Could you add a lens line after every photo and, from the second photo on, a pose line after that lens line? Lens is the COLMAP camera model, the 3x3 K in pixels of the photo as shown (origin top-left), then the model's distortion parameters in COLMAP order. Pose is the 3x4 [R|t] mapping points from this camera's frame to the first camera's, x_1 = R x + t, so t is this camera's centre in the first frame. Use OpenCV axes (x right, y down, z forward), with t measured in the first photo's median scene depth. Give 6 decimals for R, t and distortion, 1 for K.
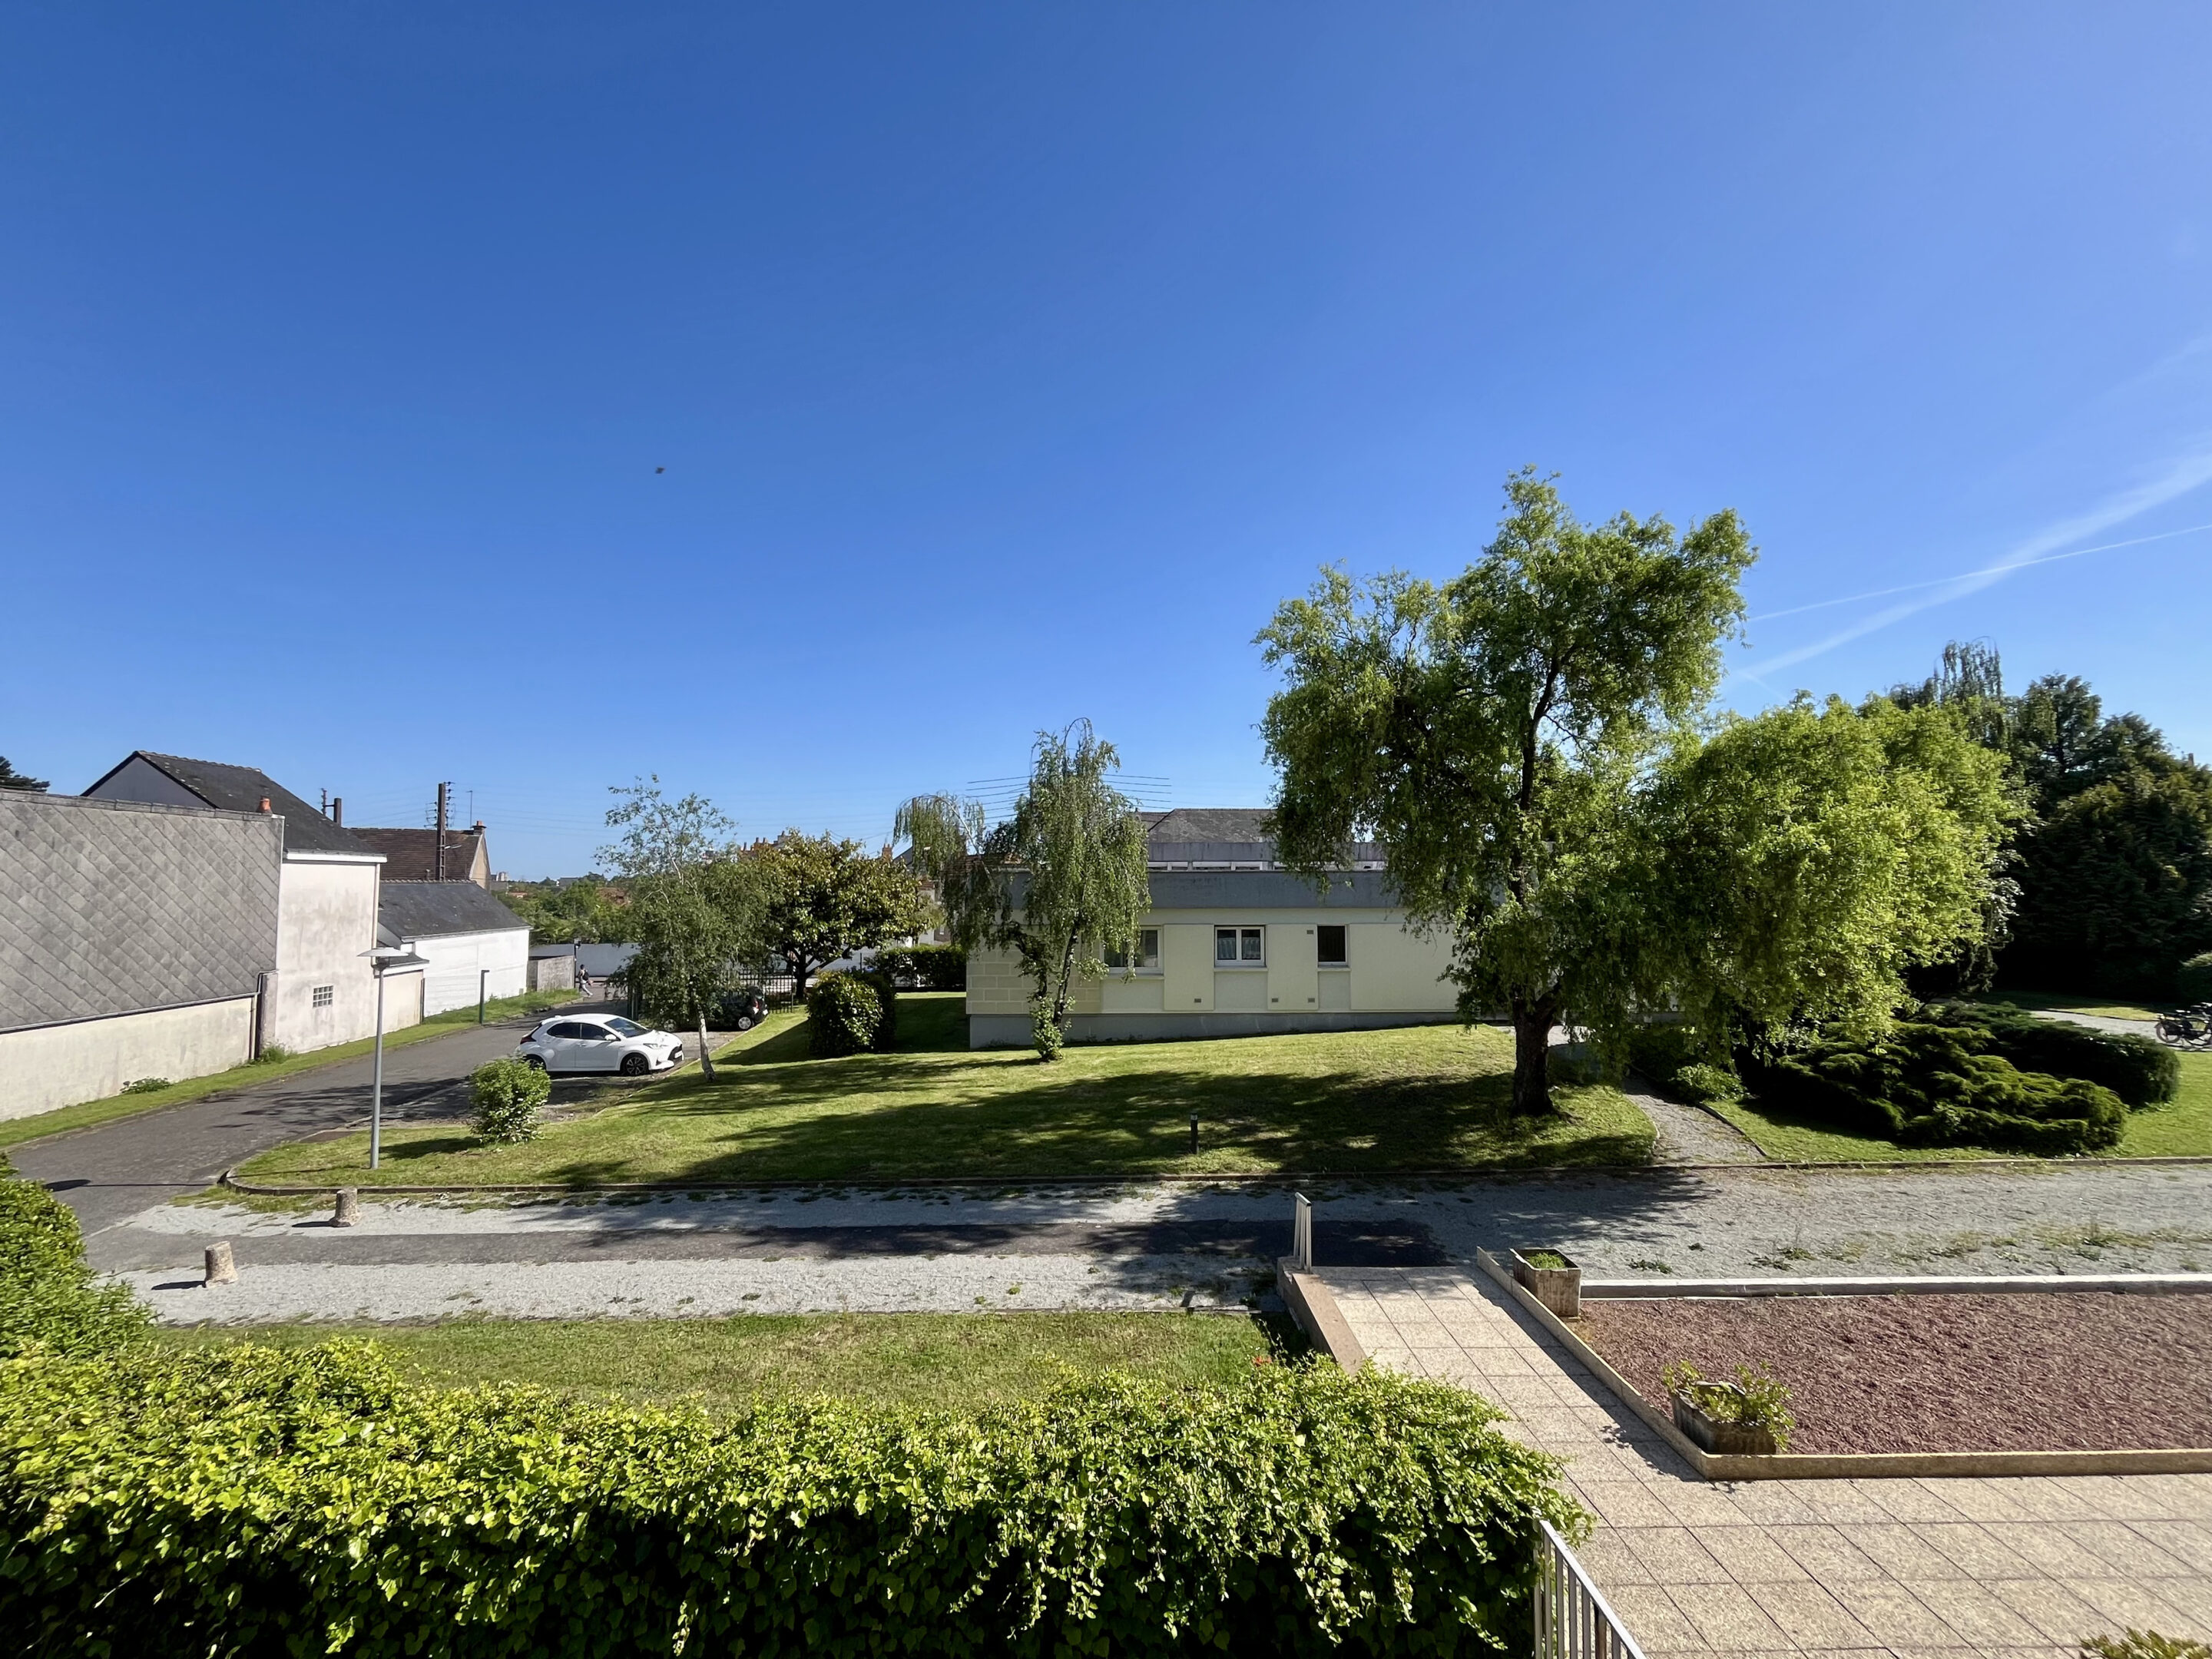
lens RADIAL K [[901.0, 0, 1106.0], [0, 901.0, 829.5], [0, 0, 1]] dist [-0.001725, 0.000292]
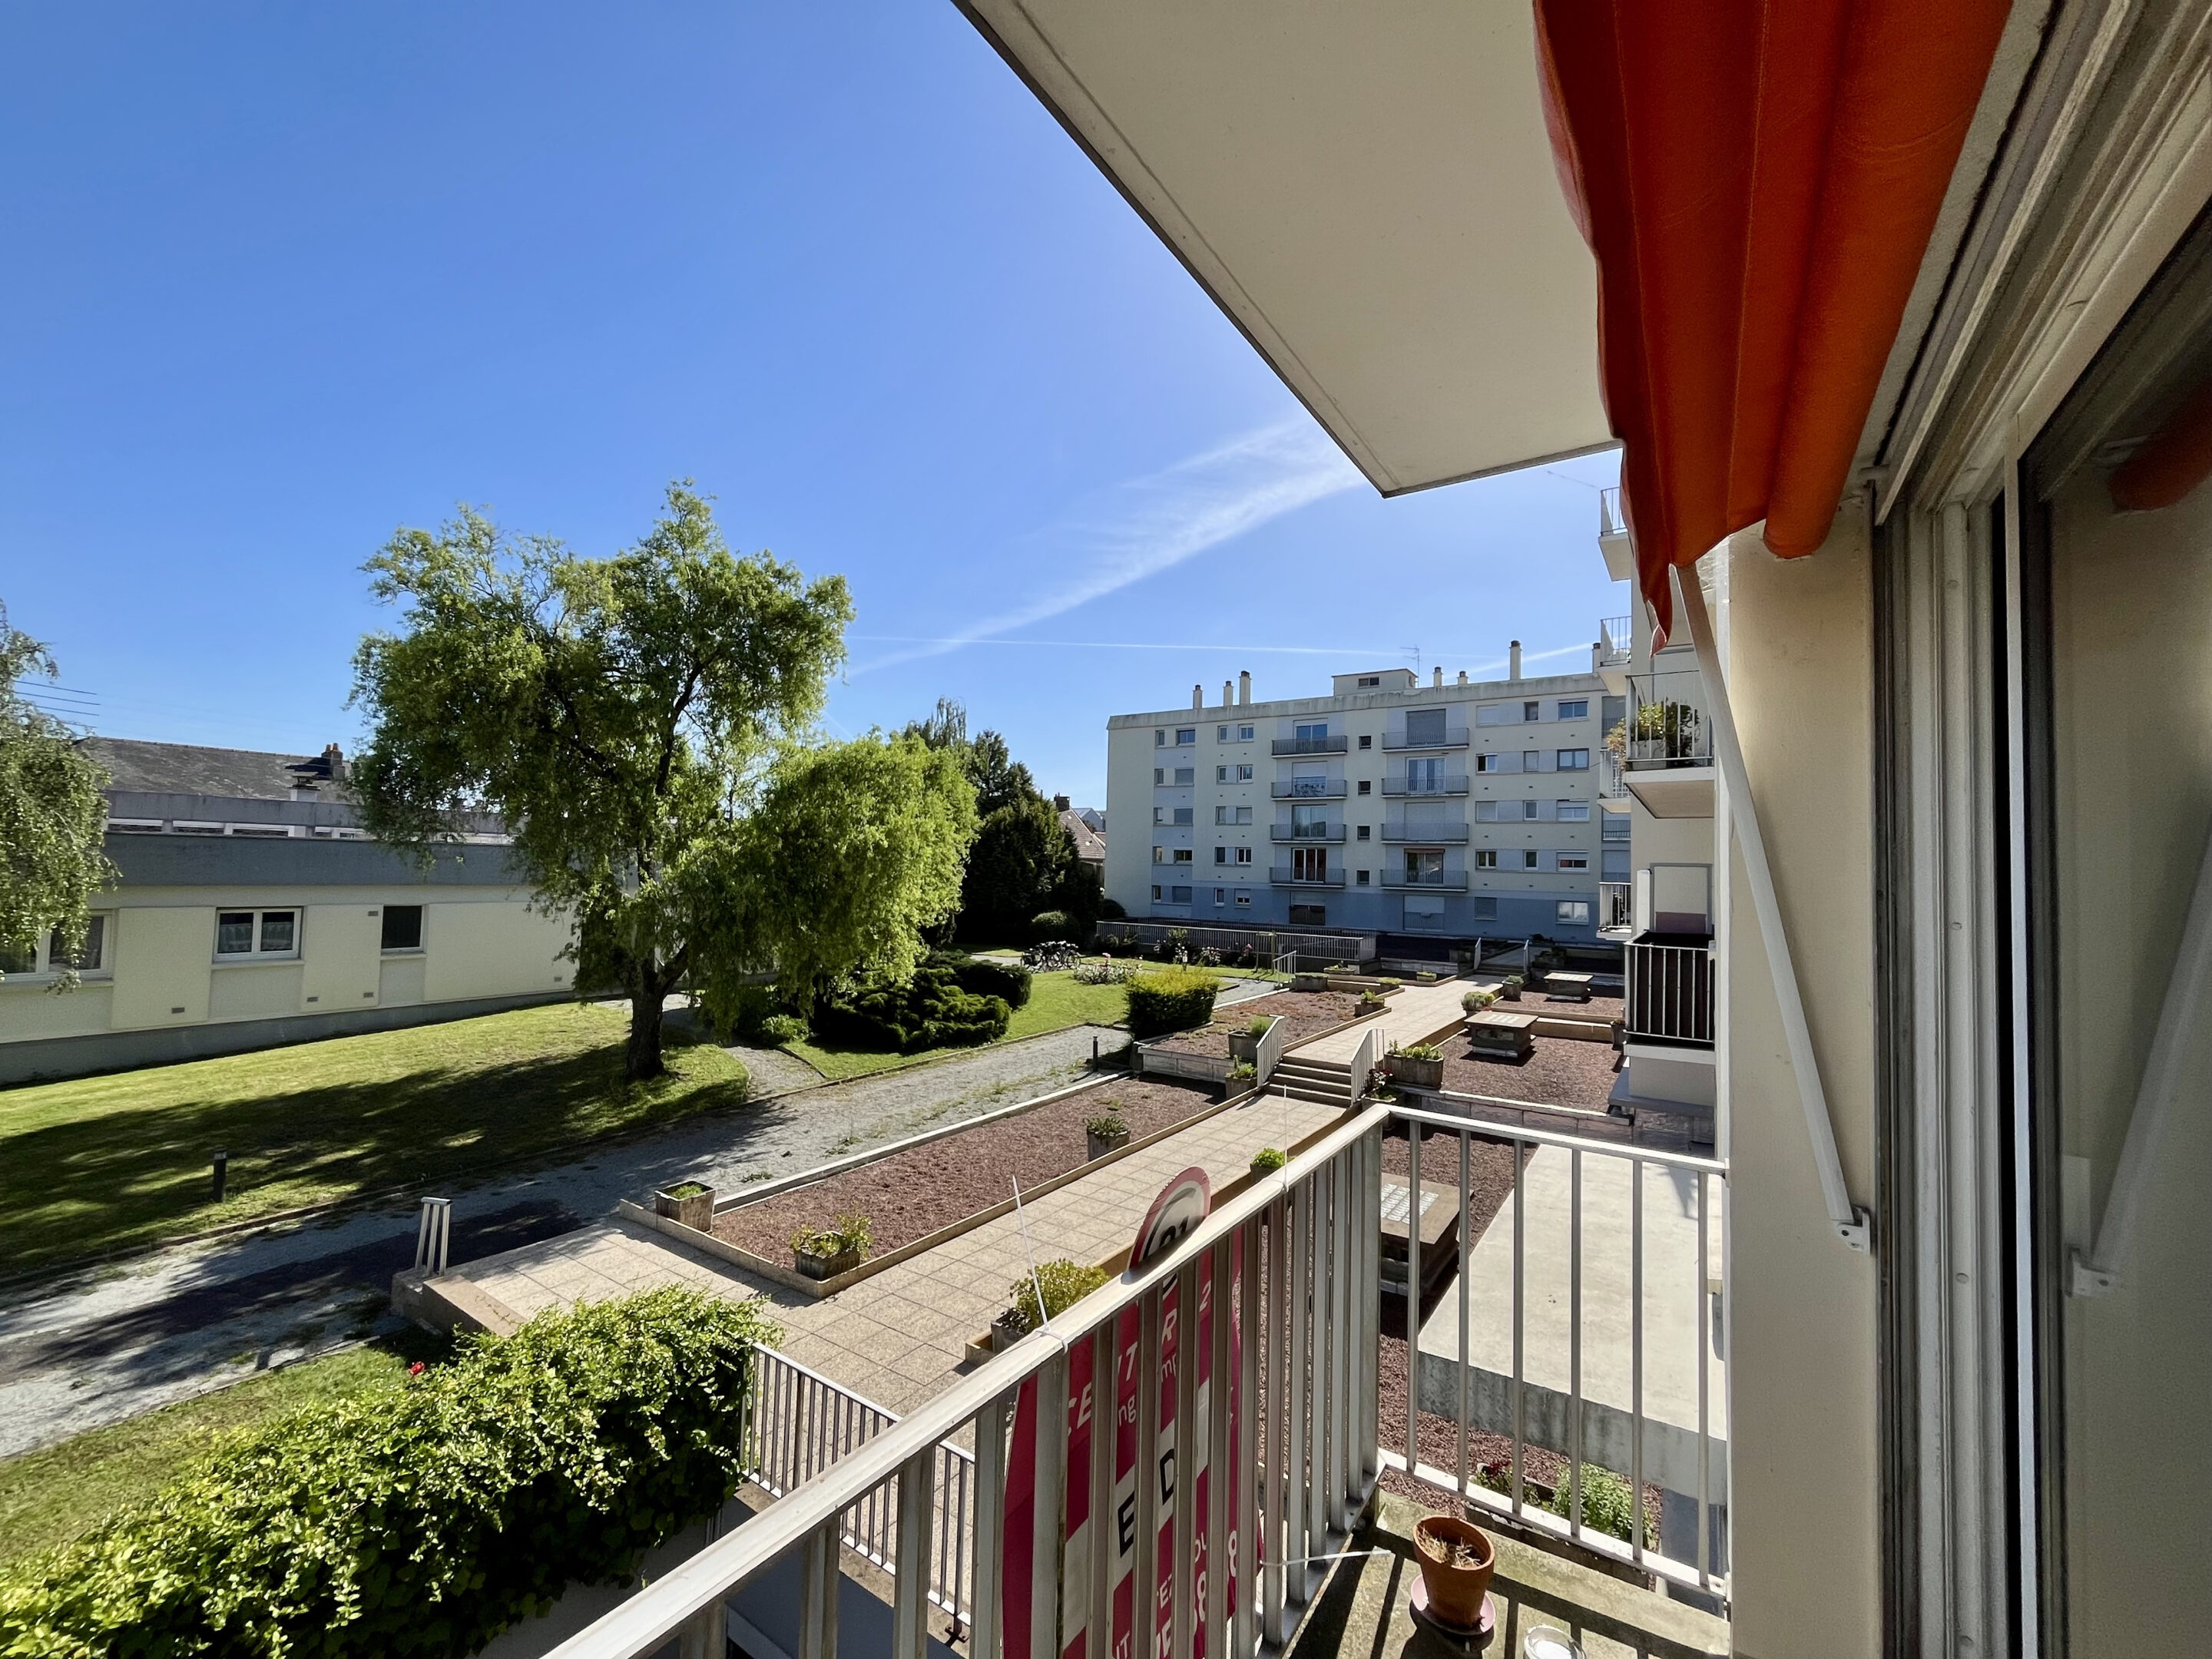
lens RADIAL K [[901.0, 0, 1106.0], [0, 901.0, 829.5], [0, 0, 1]] dist [-0.001725, 0.000292]
pose [[0.570011, 0.052433, 0.819963, -0.121909], [-0.075003, 0.997116, -0.011622, -0.009630], [-0.818207, -0.054875, 0.572299, -0.055940]]
